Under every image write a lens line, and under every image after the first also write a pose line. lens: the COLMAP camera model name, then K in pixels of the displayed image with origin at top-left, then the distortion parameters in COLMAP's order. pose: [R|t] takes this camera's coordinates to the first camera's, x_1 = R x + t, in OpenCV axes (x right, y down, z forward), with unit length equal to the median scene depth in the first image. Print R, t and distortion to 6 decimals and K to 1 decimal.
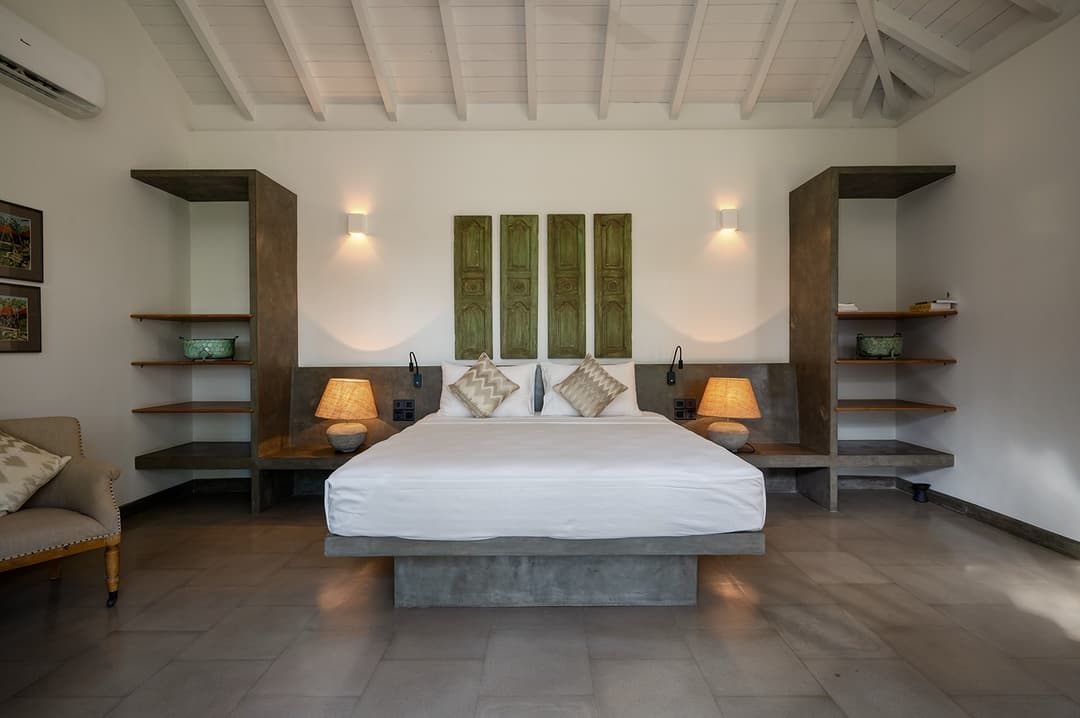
lens RADIAL K [[498.9, 0, 540.4], [0, 498.9, 354.8], [0, 0, 1]] dist [0.002745, 0.000337]
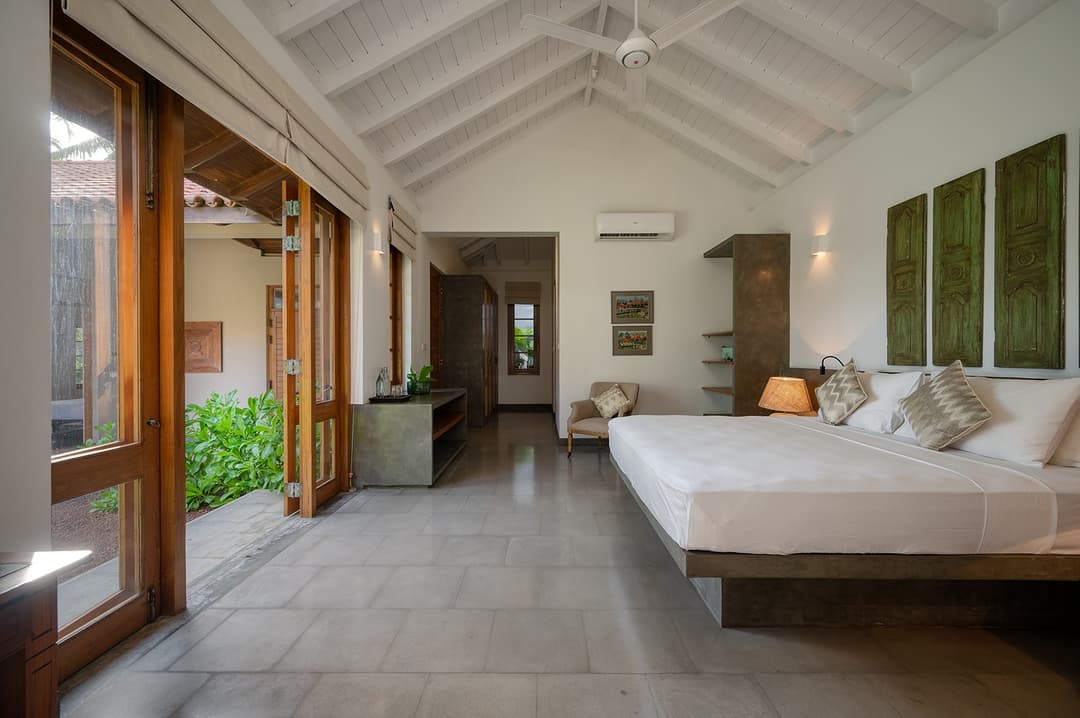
lens RADIAL K [[426.4, 0, 542.5], [0, 426.4, 357.7], [0, 0, 1]] dist [-0.000407, -0.000273]
pose [[0.001257, 0.010690, -0.999942, 0.614589], [-0.008525, 0.999907, 0.010679, -0.007114], [0.999963, 0.008511, 0.001348, 0.364768]]
